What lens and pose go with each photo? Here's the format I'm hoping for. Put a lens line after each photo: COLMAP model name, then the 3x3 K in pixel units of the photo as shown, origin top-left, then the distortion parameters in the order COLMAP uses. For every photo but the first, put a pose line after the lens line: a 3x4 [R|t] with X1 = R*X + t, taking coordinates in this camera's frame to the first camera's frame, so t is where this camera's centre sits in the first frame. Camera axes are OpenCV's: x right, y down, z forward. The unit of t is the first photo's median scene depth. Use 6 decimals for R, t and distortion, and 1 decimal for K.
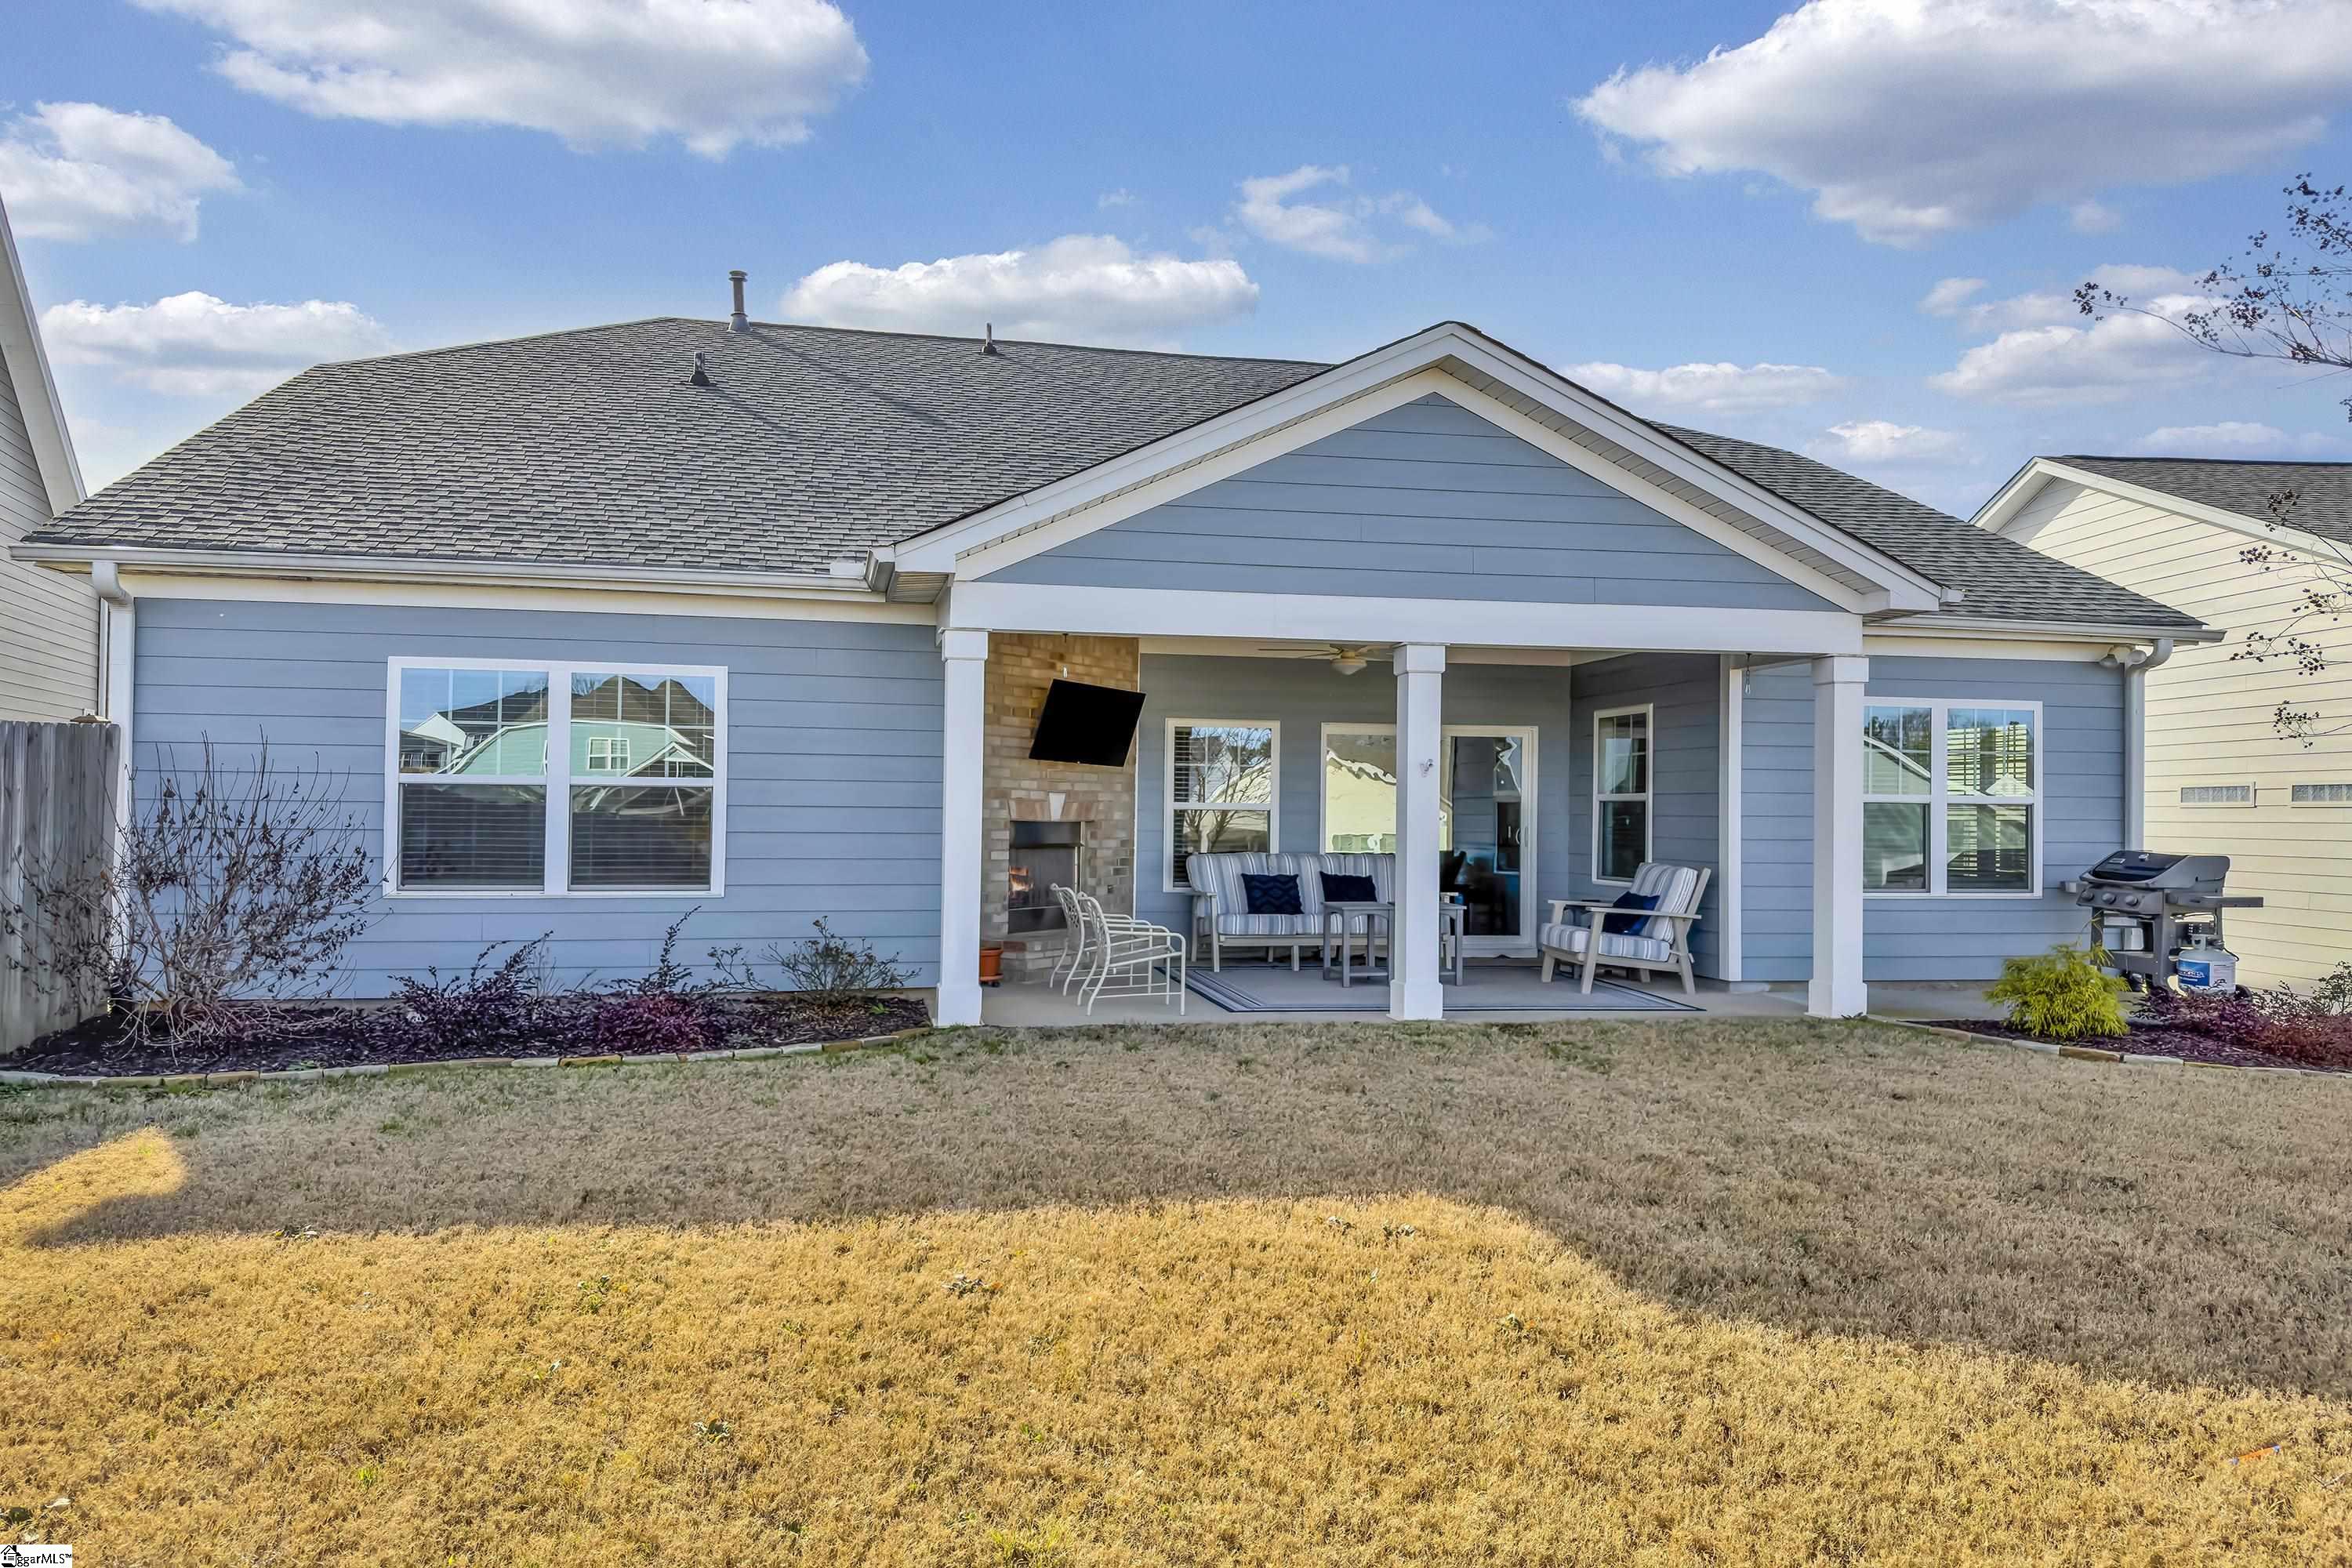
lens RADIAL K [[1589.9, 0, 1176.0], [0, 1589.9, 784.0], [0, 0, 1]] dist [0.060056, -0.115289]
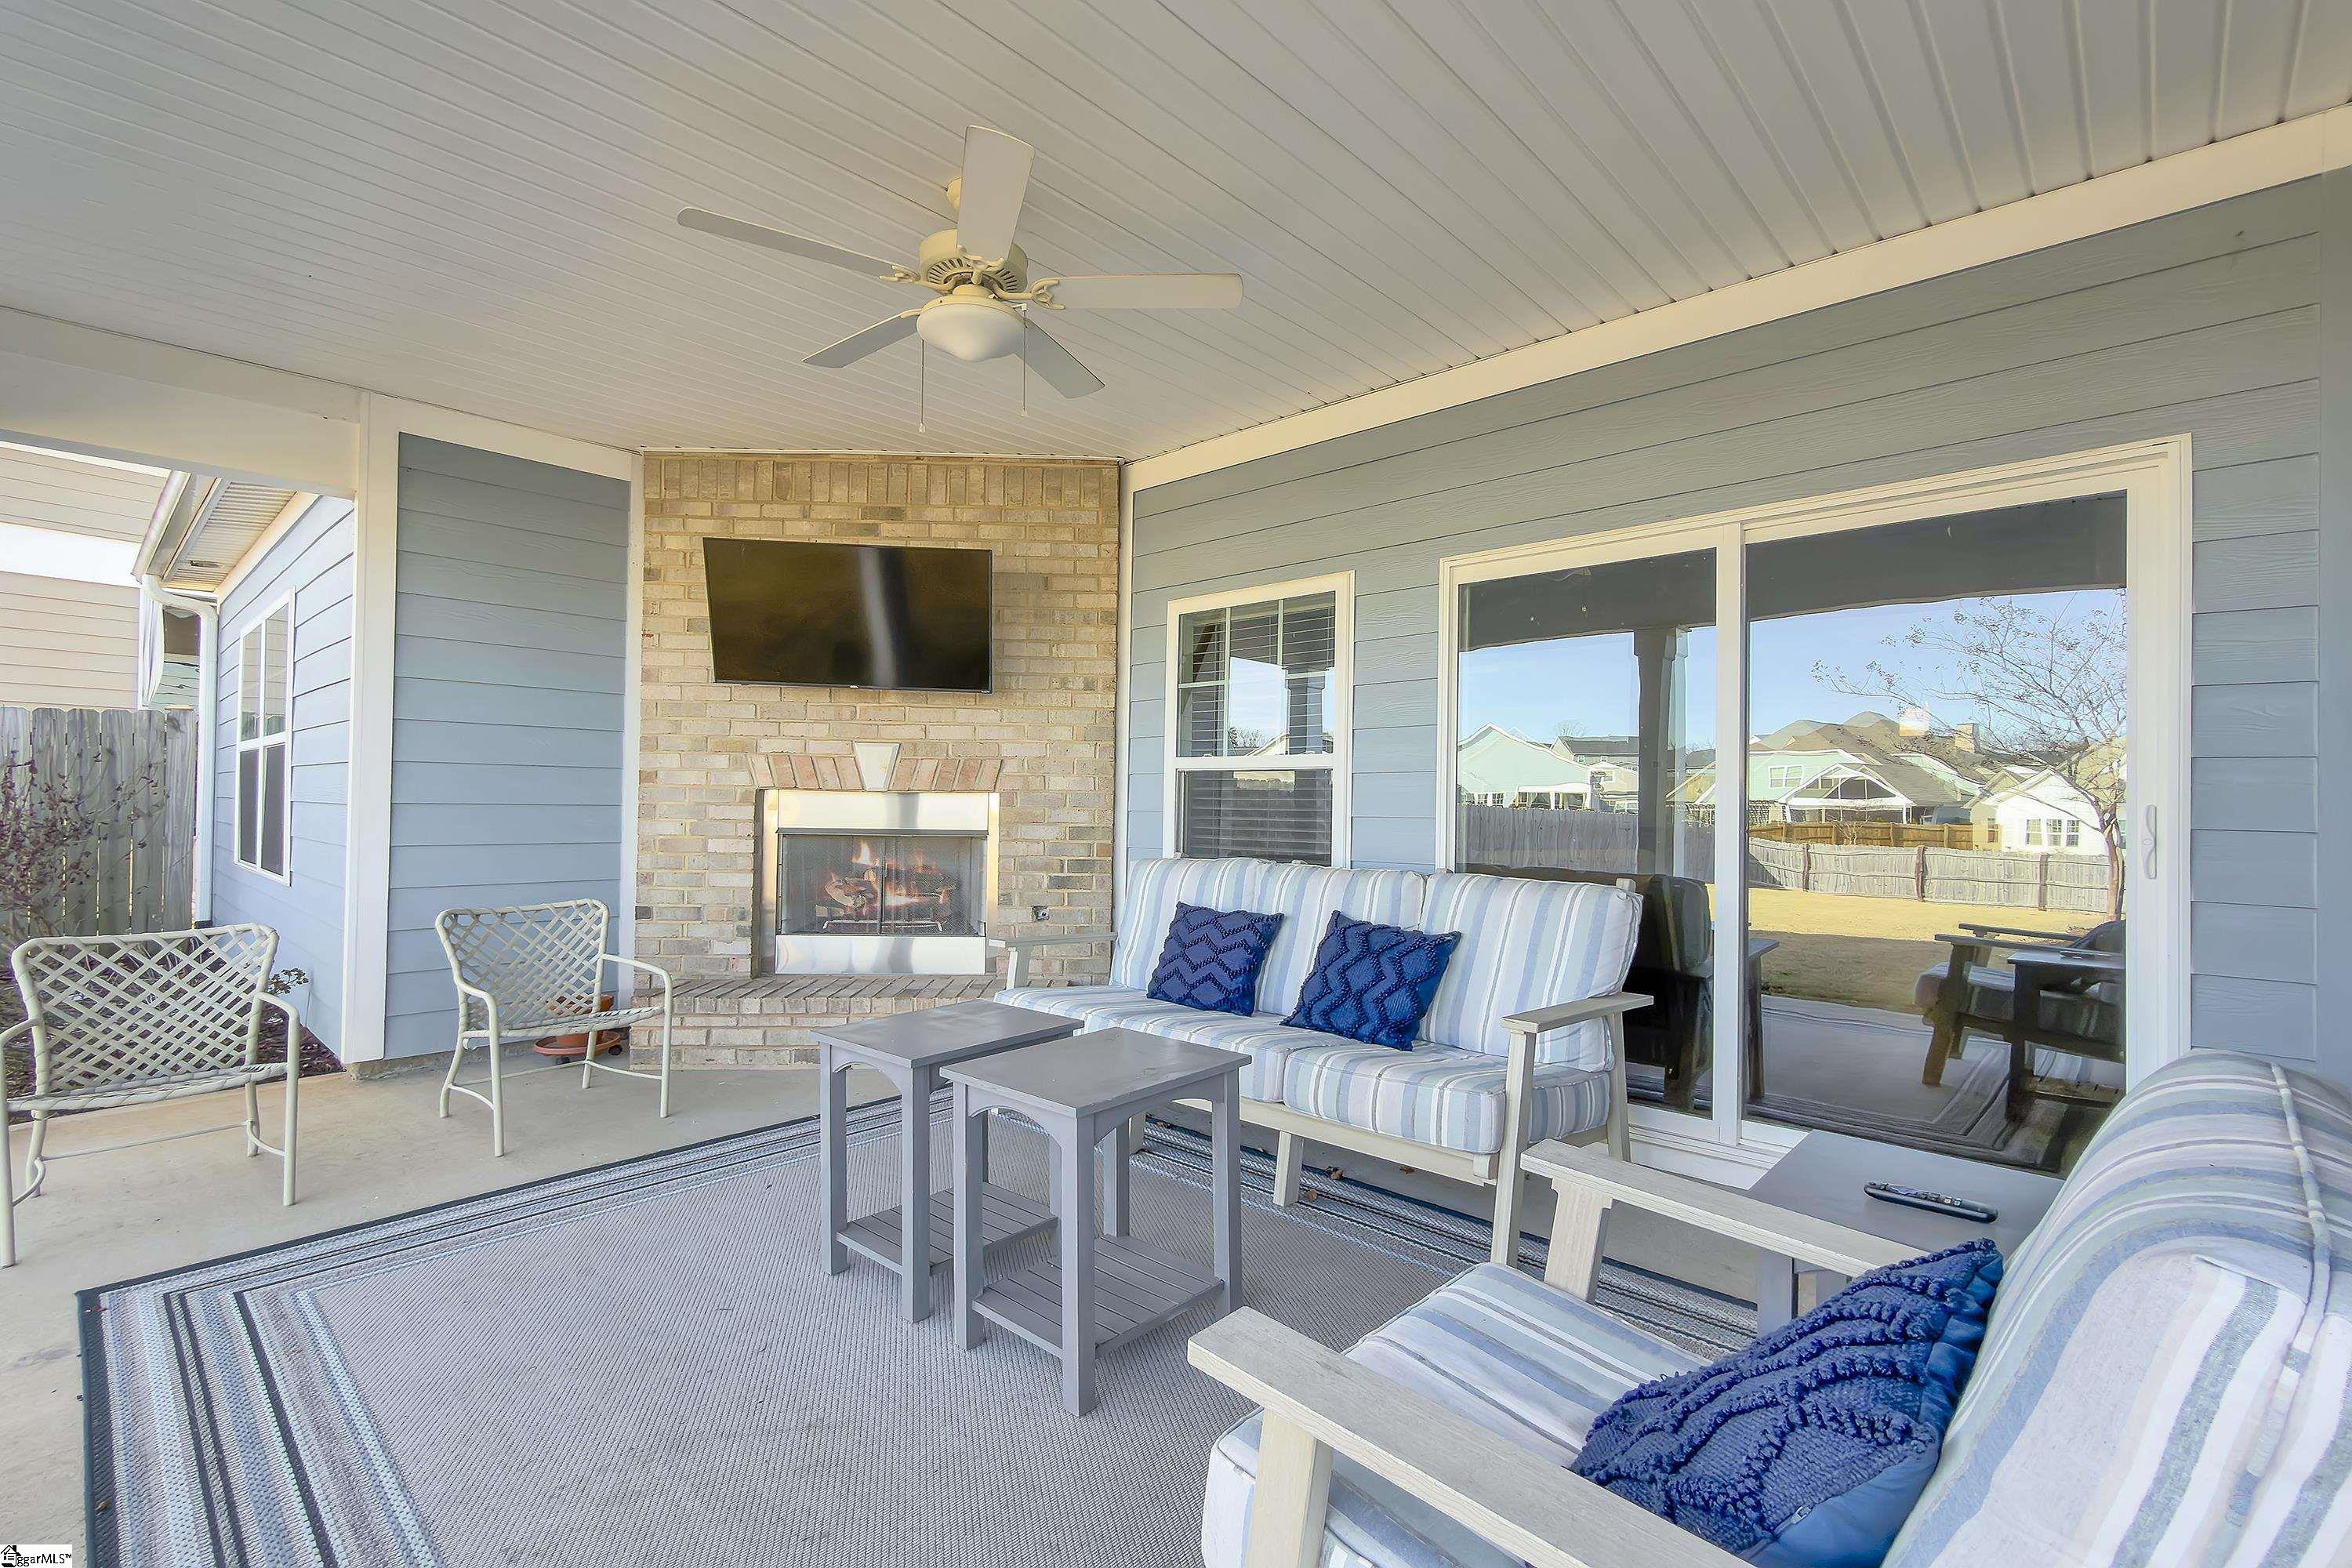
lens RADIAL K [[1042.5, 0, 1174.2], [0, 1042.5, 793.2], [0, 0, 1]] dist [0.001637, 0.000128]
pose [[0.585352, -0.008925, -0.810730, 0.314081], [0.012341, 0.999922, -0.002097, 0.027296], [0.810685, -0.008778, 0.585416, 0.900886]]
